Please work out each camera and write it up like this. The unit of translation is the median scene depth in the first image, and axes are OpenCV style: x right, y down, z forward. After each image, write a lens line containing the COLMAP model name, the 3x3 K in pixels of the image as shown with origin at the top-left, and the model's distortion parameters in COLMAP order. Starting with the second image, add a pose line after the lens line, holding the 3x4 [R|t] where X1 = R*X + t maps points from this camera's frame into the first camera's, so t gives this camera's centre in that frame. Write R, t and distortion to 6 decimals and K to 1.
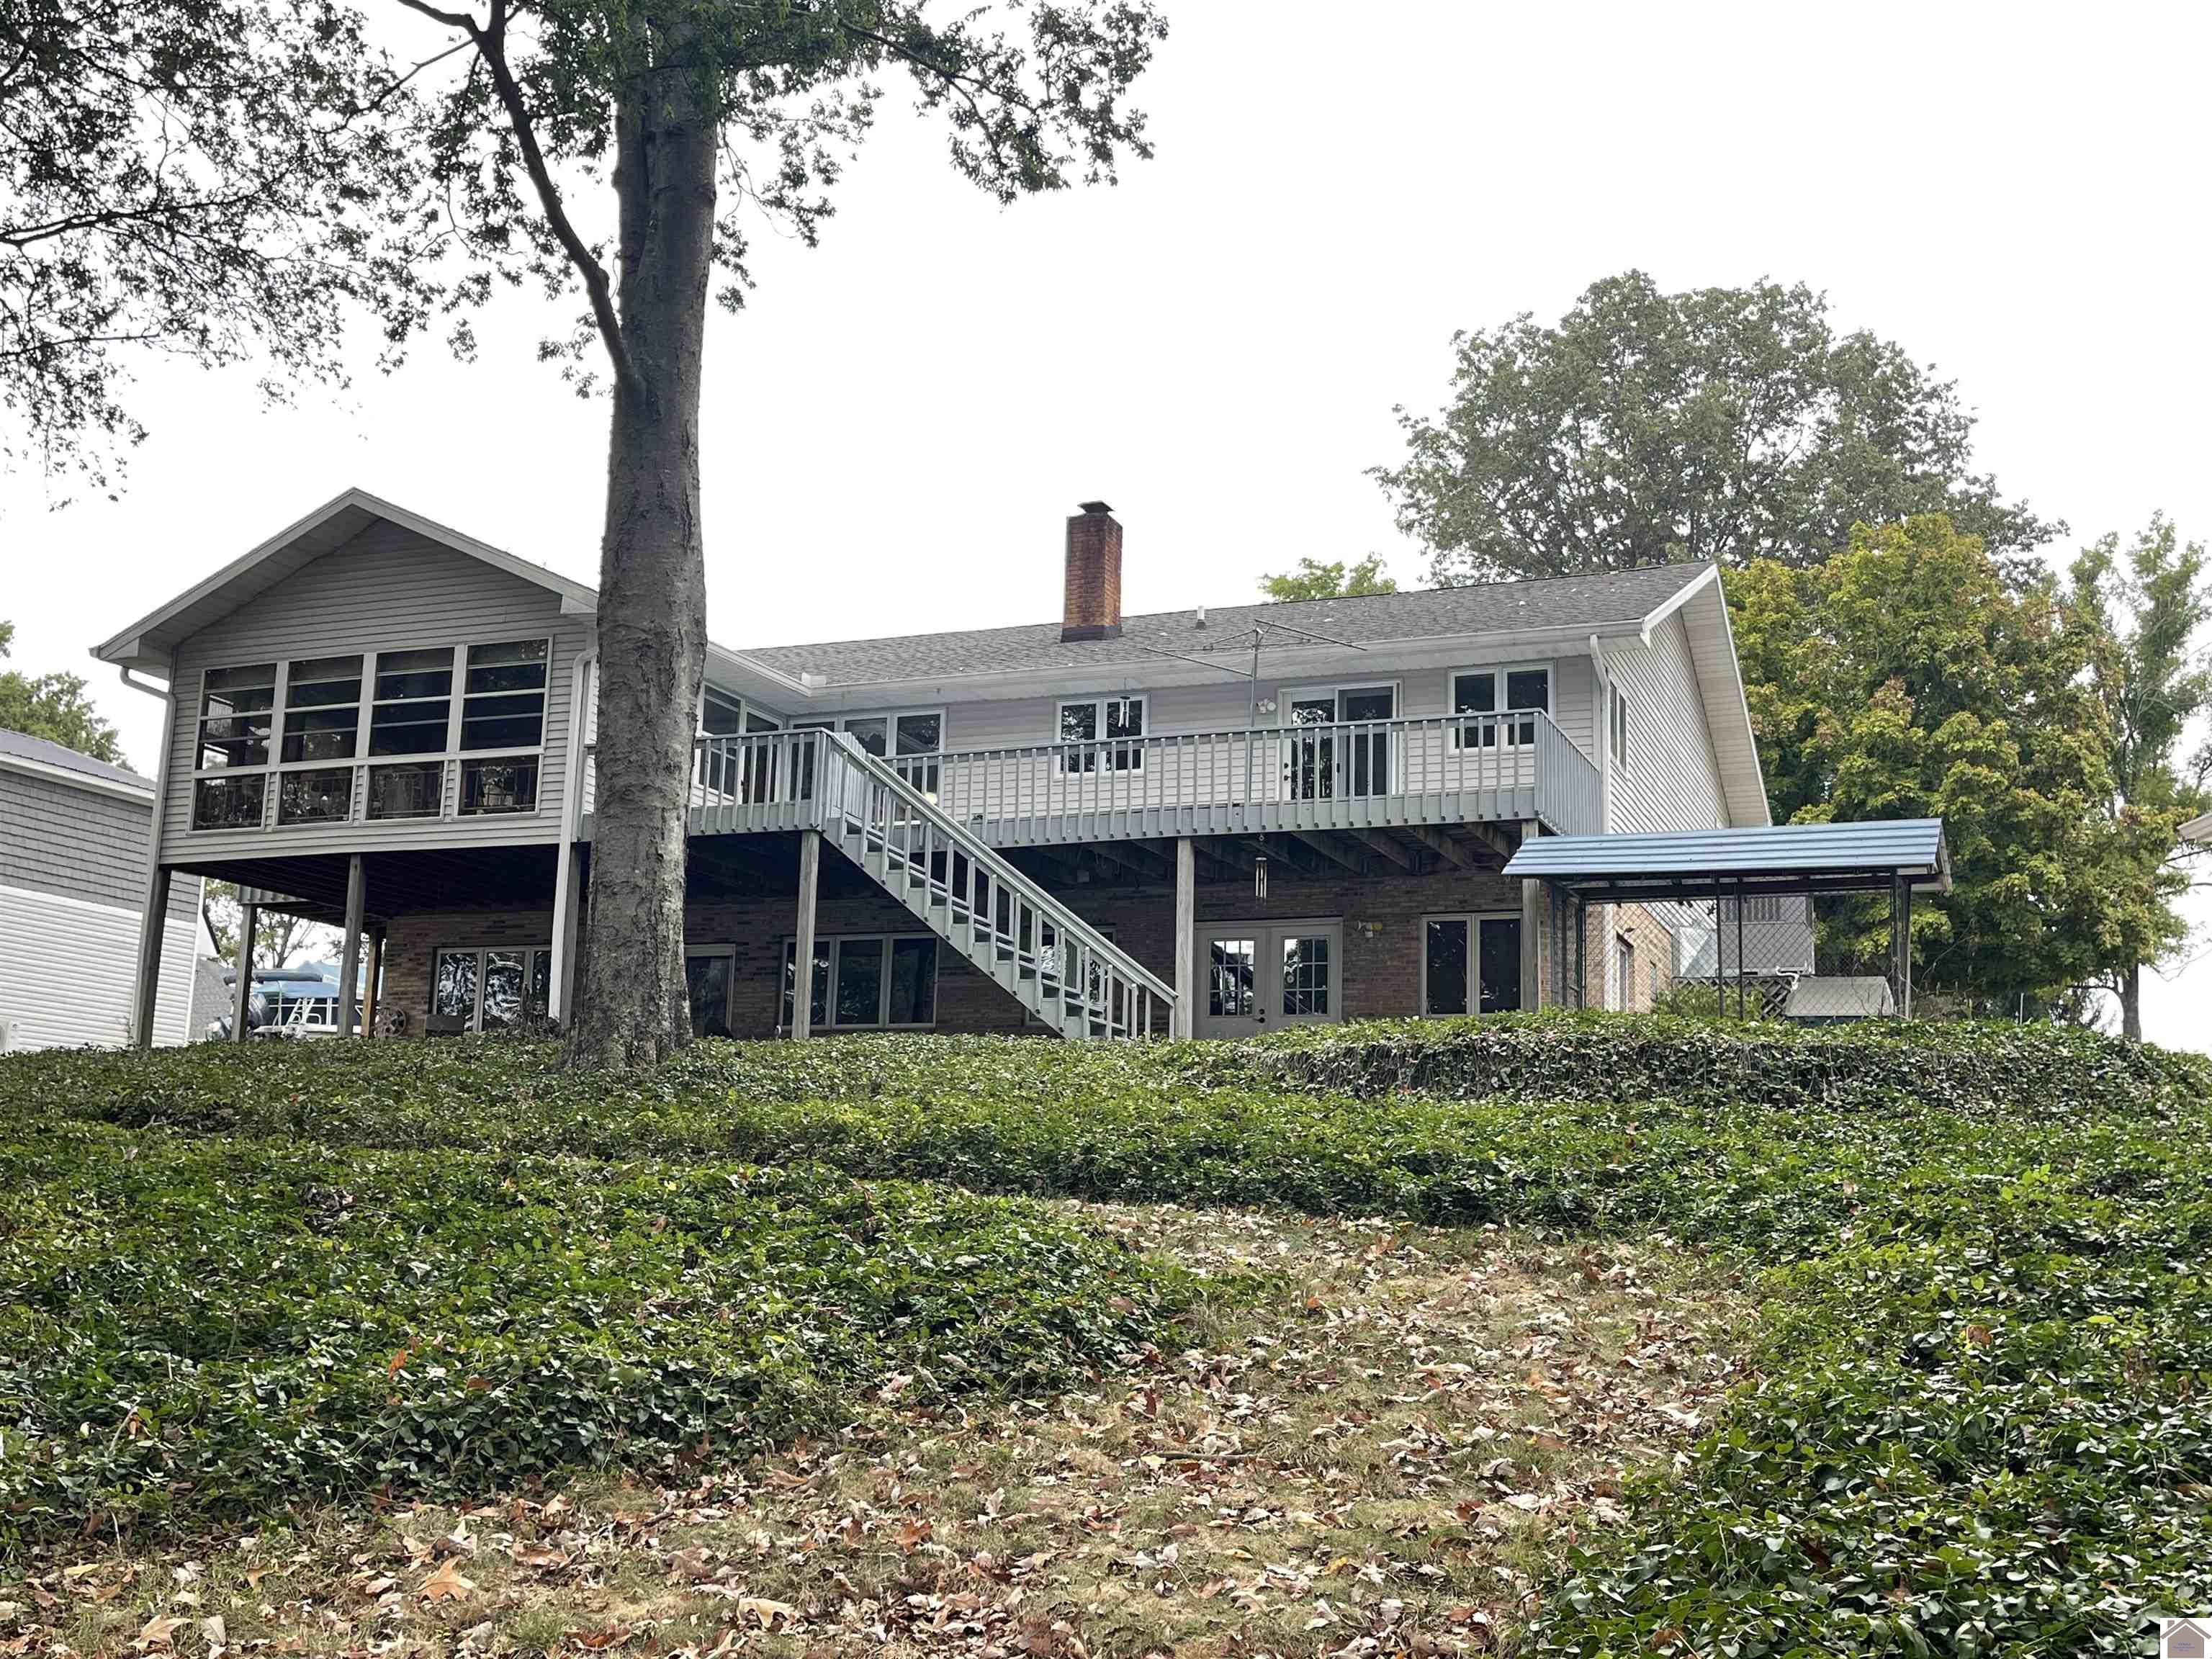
lens RADIAL K [[2315.5, 0, 1107.9], [0, 2315.5, 828.9], [0, 0, 1]] dist [0.047463, 0.000000]
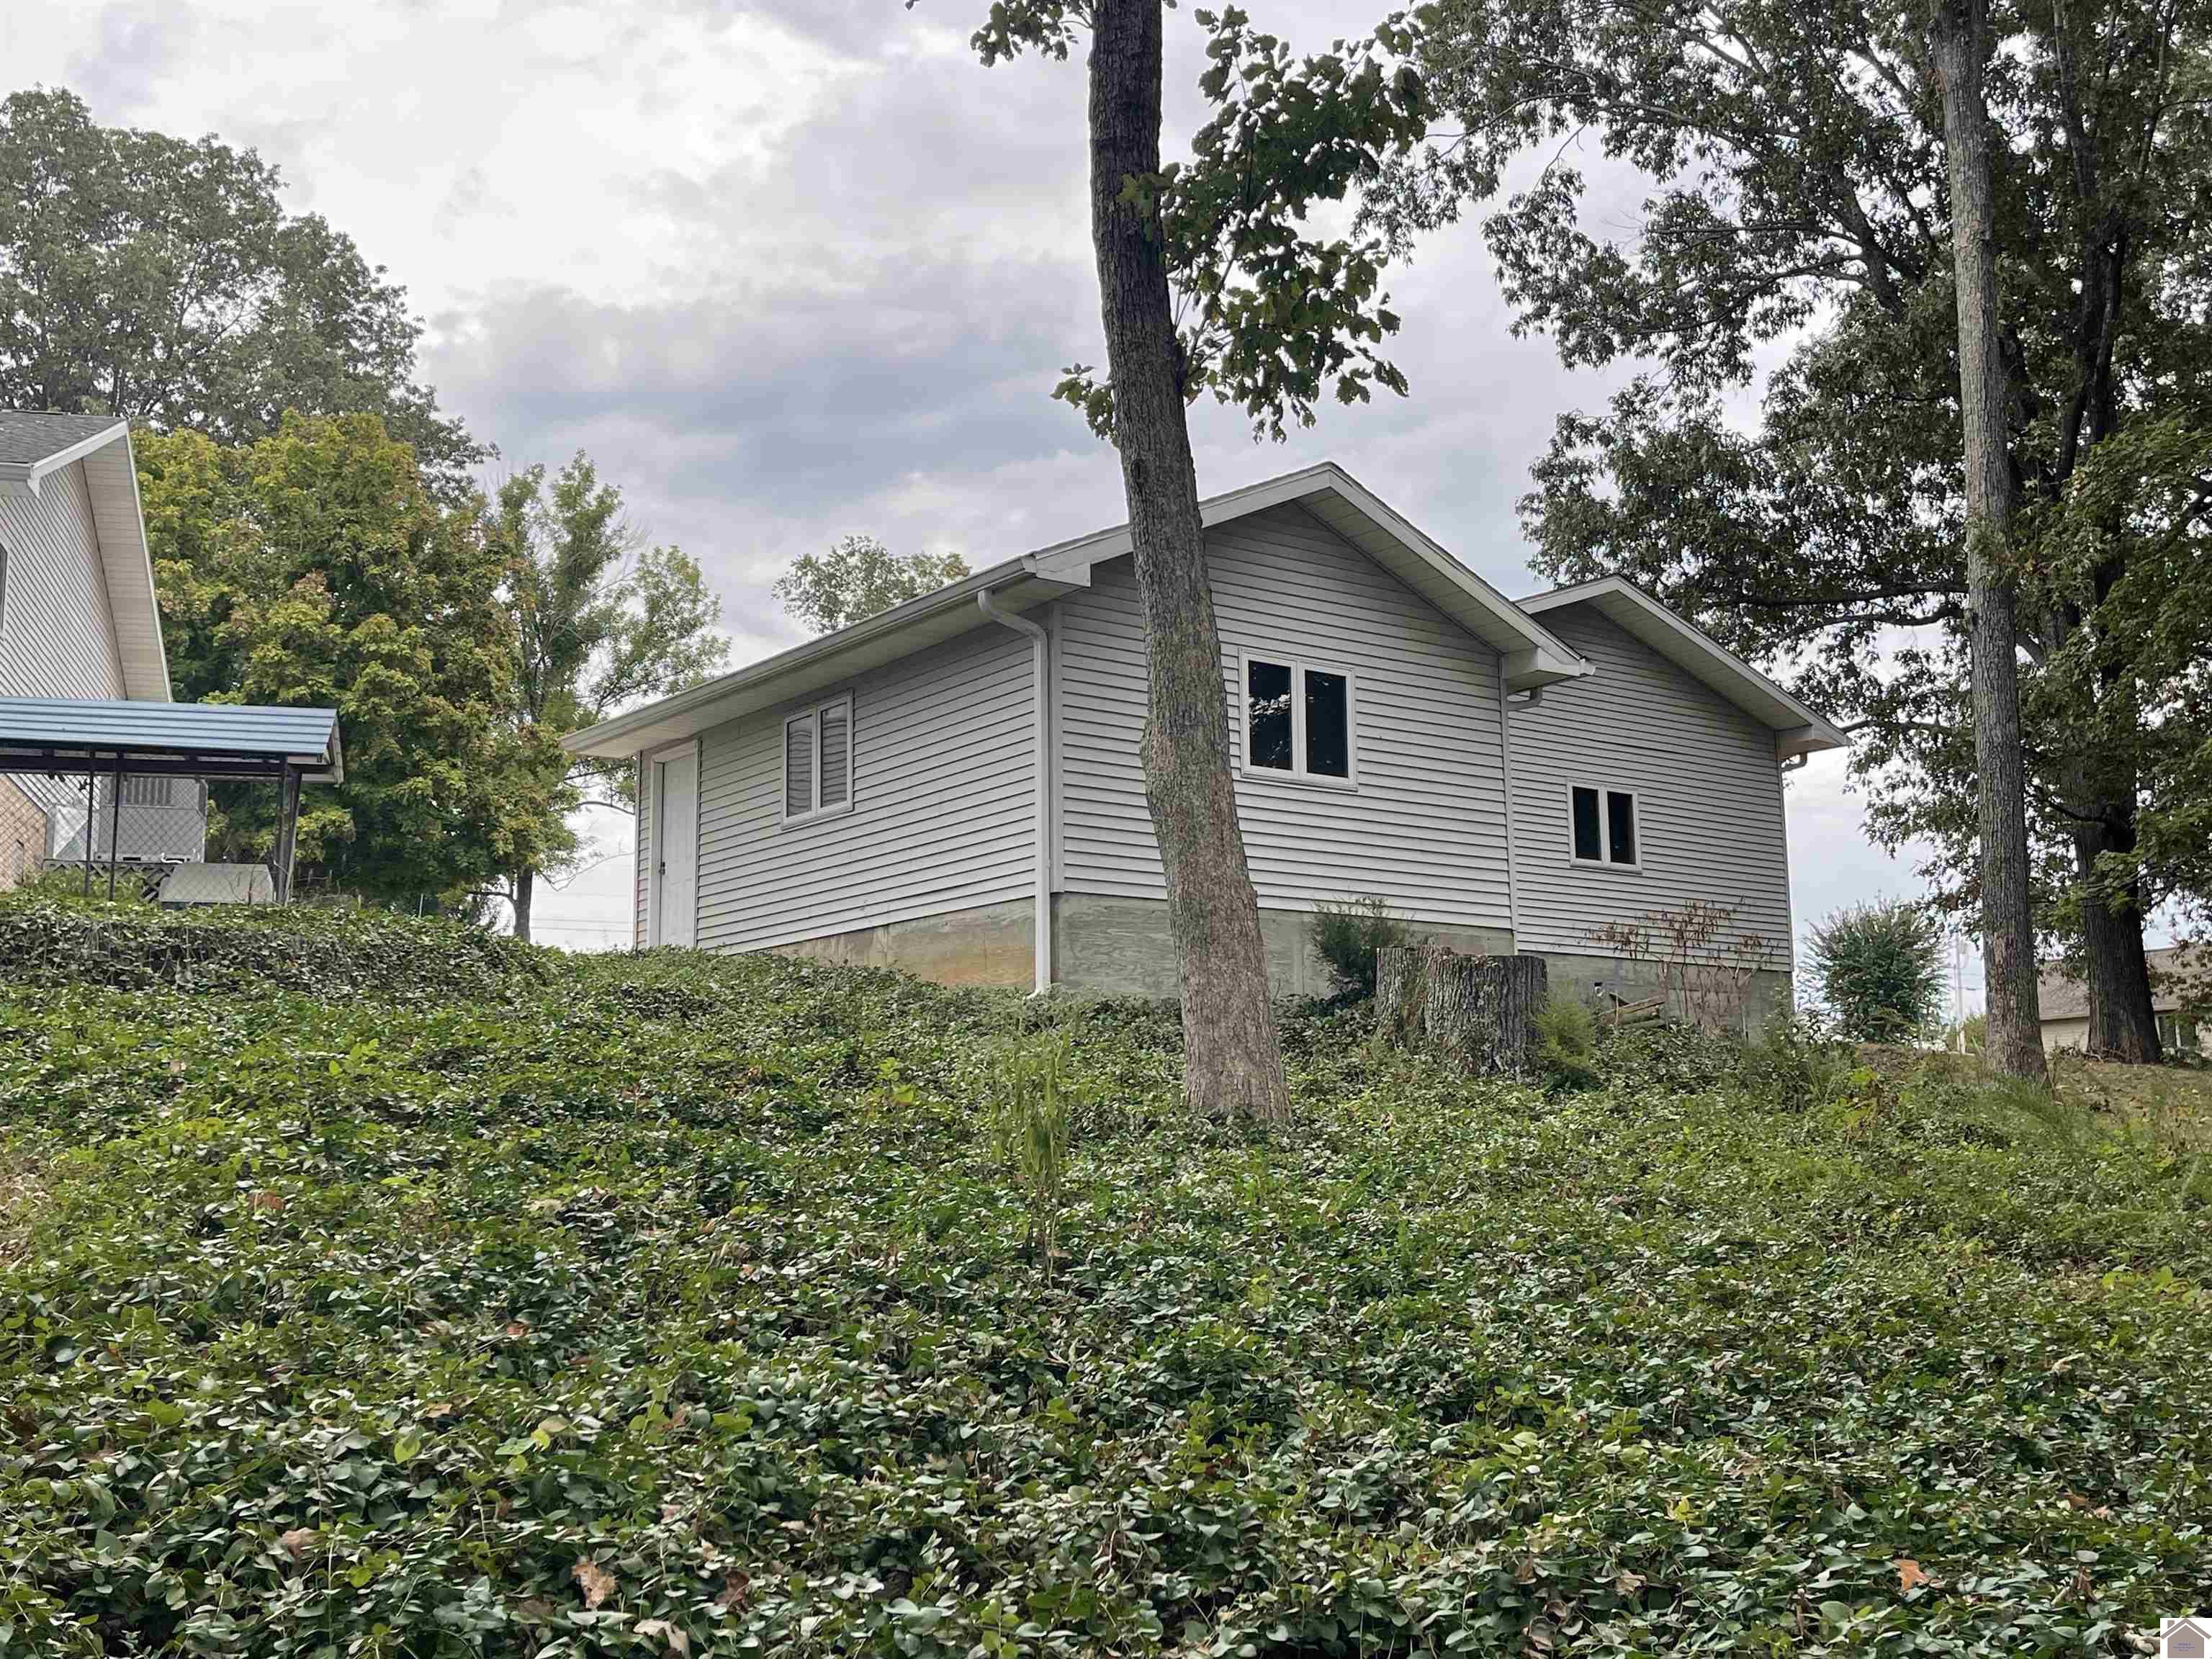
lens RADIAL K [[2315.5, 0, 1126.8], [0, 2315.5, 833.0], [0, 0, 1]] dist [0.047463, 0.000000]
pose [[0.786715, 0.056348, 0.614740, 0.010086], [-0.083232, 0.996414, 0.015184, 0.003759], [-0.611680, -0.063112, 0.788584, 0.000539]]
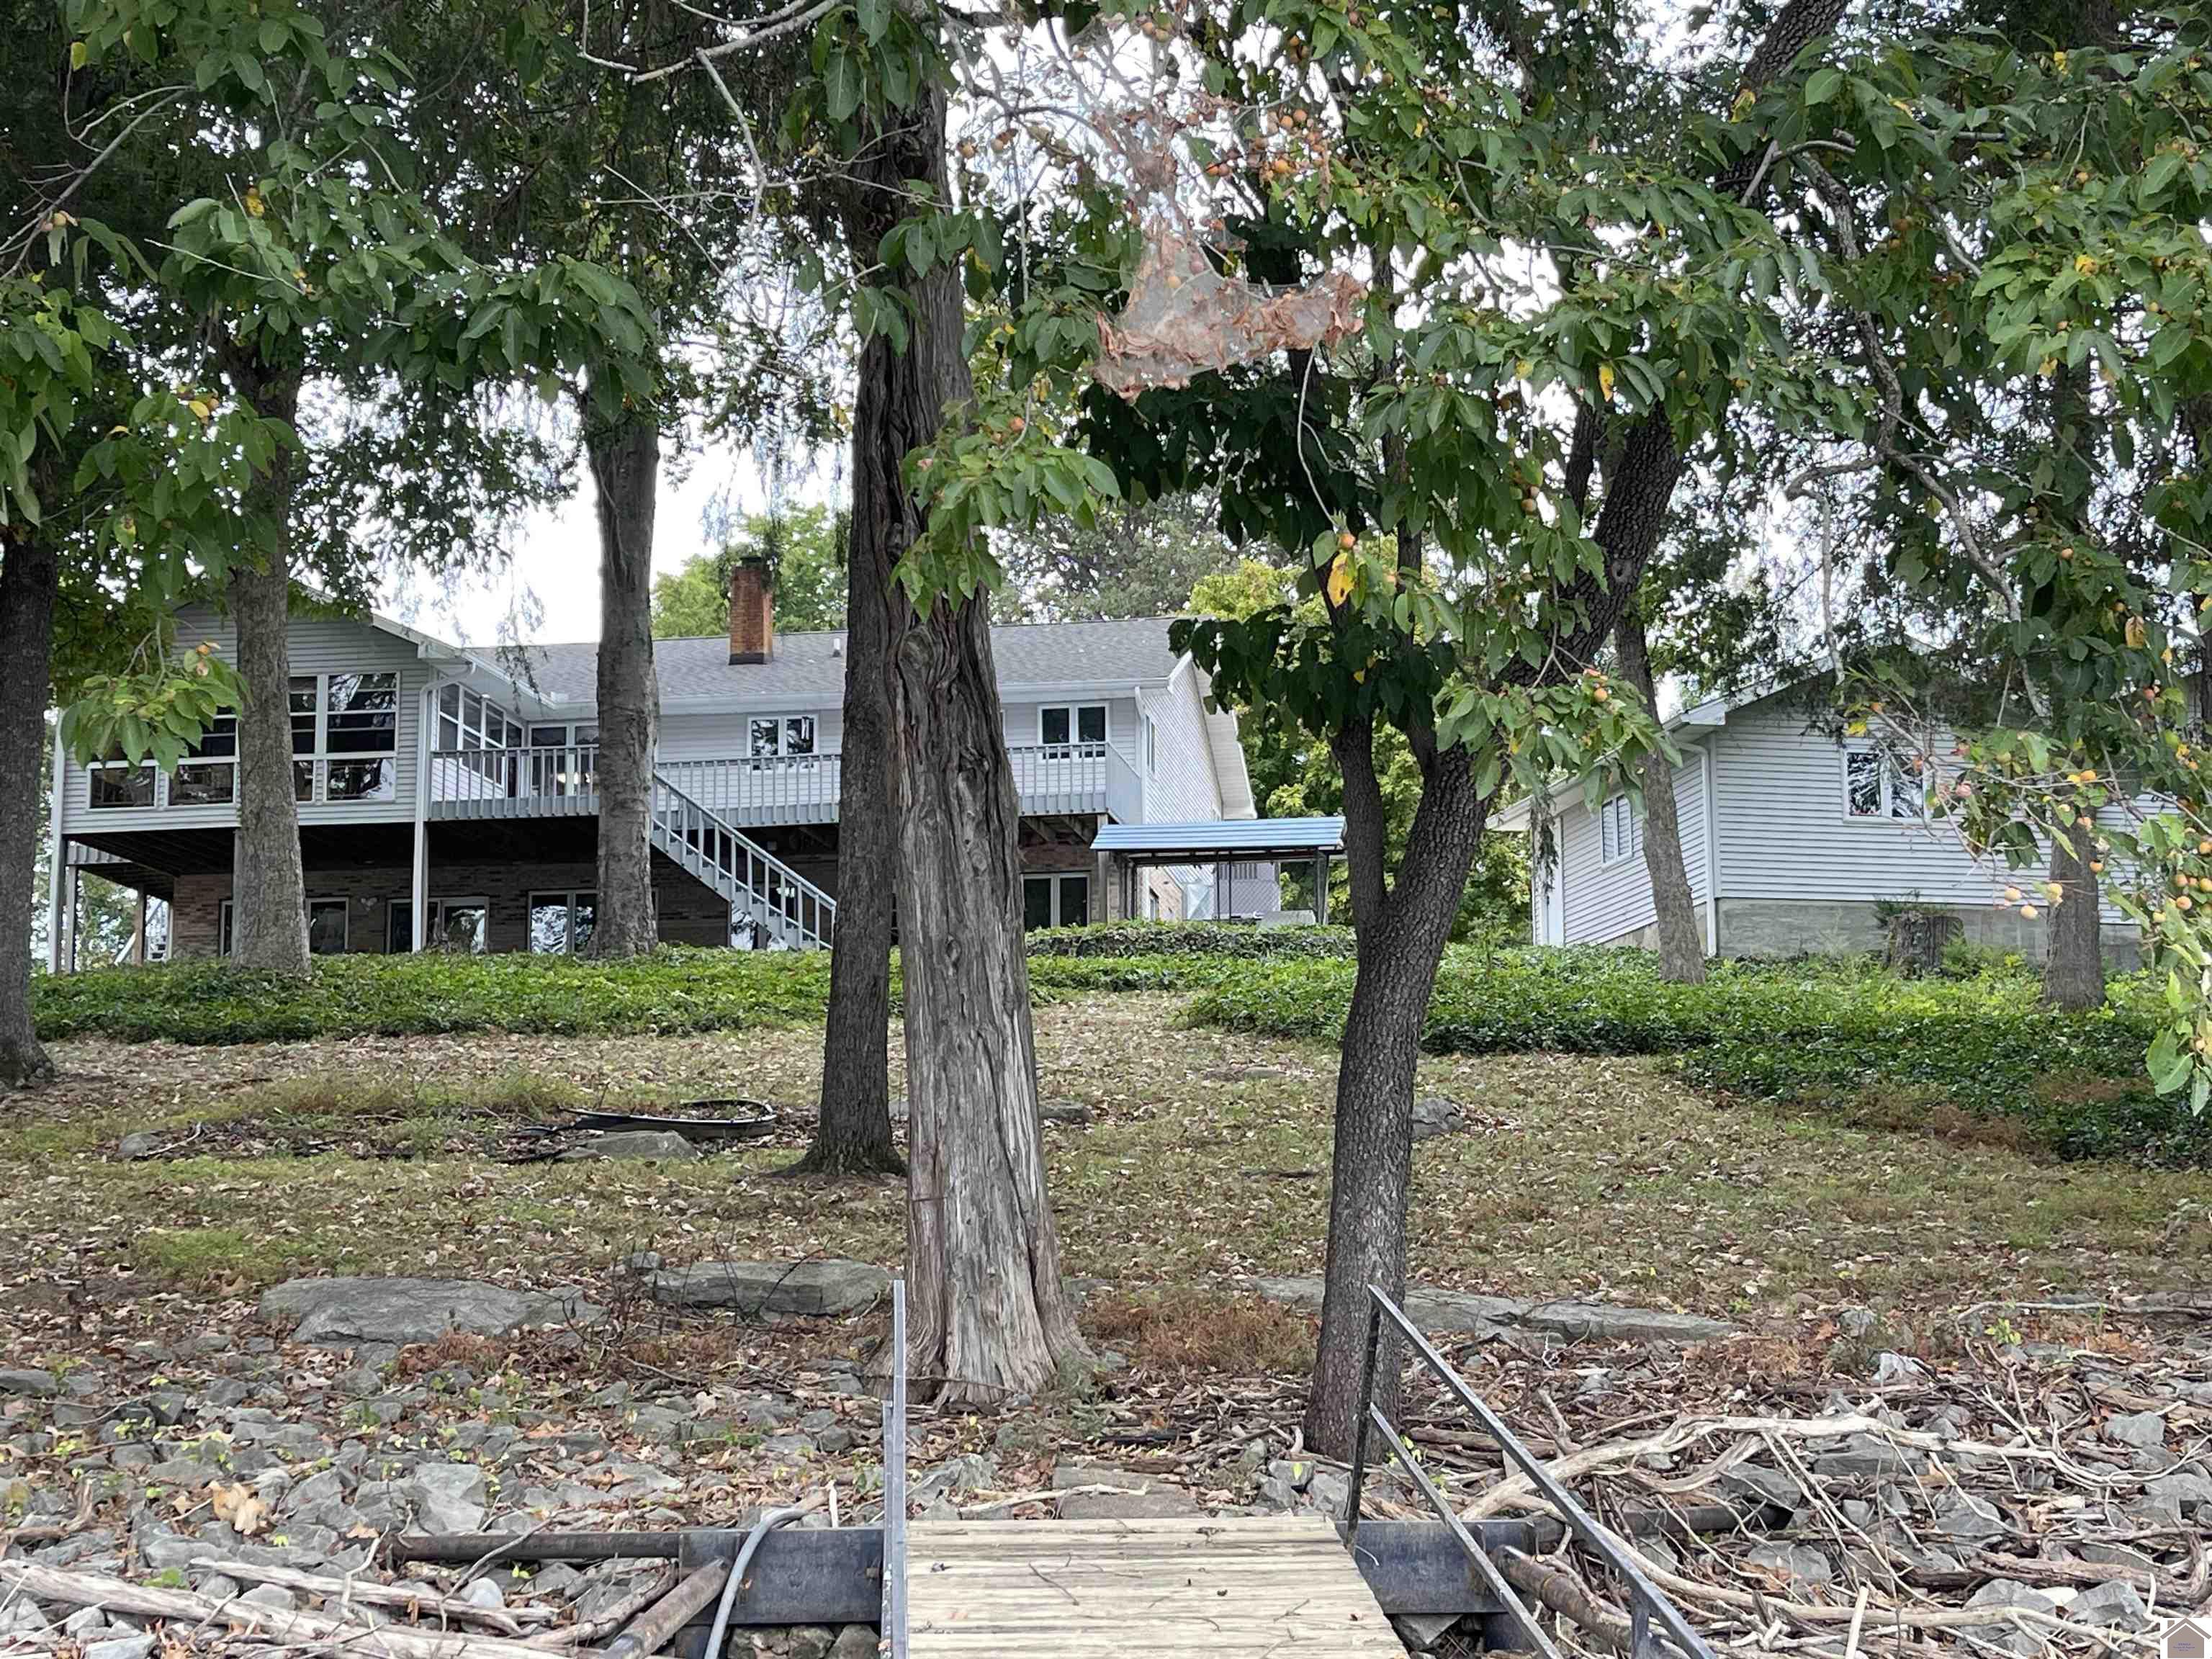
lens RADIAL K [[3171.4, 0, 1109.8], [0, 3171.4, 826.3], [0, 0, 1]] dist [-0.046299, 0.000000]
pose [[0.973934, 0.004966, 0.226776, -0.258757], [-0.009335, 0.999791, 0.018200, -0.029755], [-0.226638, -0.019843, 0.973777, -0.941452]]
